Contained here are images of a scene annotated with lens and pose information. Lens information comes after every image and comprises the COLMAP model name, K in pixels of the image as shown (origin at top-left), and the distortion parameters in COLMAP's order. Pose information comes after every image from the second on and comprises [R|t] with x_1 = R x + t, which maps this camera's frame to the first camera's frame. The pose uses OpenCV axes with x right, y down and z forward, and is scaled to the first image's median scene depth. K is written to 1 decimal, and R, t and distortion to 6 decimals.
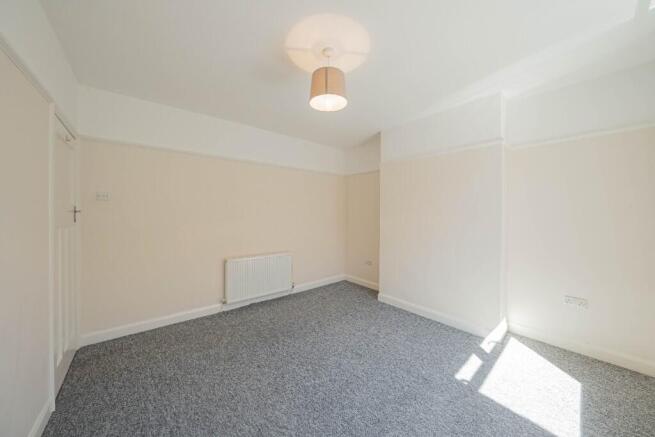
lens RADIAL K [[224.1, 0, 330.1], [0, 224.1, 217.0], [0, 0, 1]] dist [-0.016731, 0.000615]
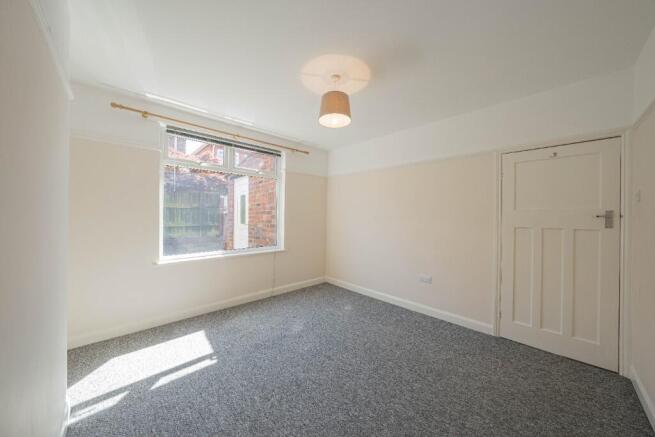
lens RADIAL K [[224.1, 0, 326.7], [0, 224.1, 215.4], [0, 0, 1]] dist [-0.016731, 0.000615]
pose [[-0.999265, -0.015357, -0.035136, 0.056593], [-0.015748, 0.999817, 0.010880, -0.018045], [0.034963, 0.011426, -0.999323, 1.664860]]
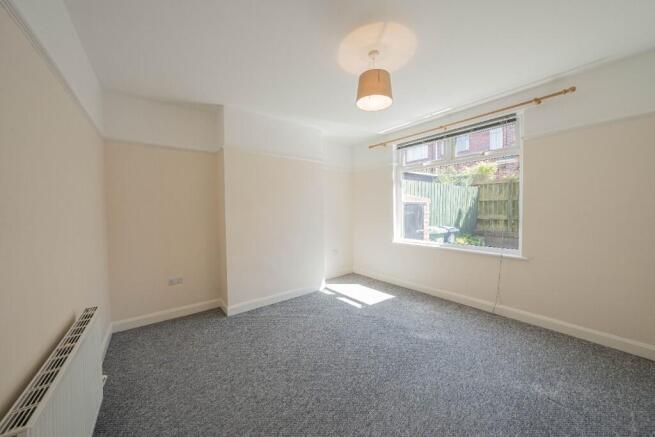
lens RADIAL K [[224.1, 0, 328.1], [0, 224.1, 215.3], [0, 0, 1]] dist [-0.016731, 0.000615]
pose [[0.045691, -0.033248, 0.998402, -0.835546], [0.024399, 0.999185, 0.032157, -0.011415], [-0.998658, 0.022891, 0.046465, 0.898013]]
